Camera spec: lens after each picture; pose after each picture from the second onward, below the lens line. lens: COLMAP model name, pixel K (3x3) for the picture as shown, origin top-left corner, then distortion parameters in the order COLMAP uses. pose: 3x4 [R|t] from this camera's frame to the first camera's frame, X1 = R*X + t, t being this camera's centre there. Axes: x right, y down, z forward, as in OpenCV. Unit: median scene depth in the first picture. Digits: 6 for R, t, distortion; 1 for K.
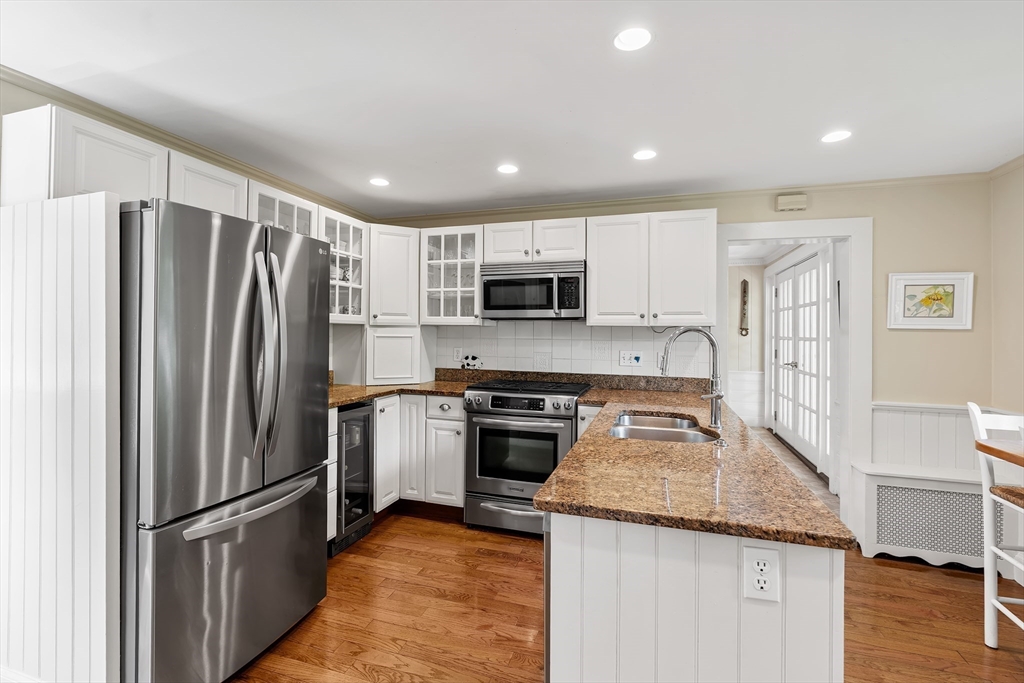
lens RADIAL K [[459.1, 0, 508.4], [0, 459.1, 330.7], [0, 0, 1]] dist [-0.000185, 0.000018]
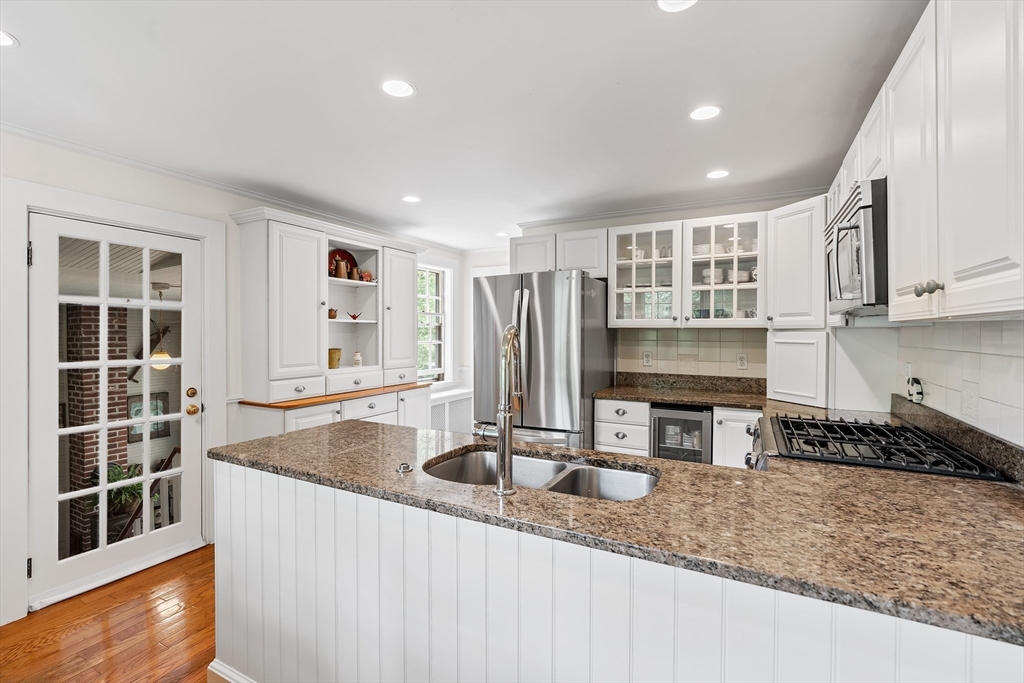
lens RADIAL K [[459.1, 0, 508.8], [0, 459.1, 338.5], [0, 0, 1]] dist [-0.000185, 0.000018]
pose [[-0.167441, 0.006068, -0.985864, 0.678416], [-0.003607, 0.999971, 0.006767, 0.001351], [0.985876, 0.004689, -0.167414, 0.716854]]
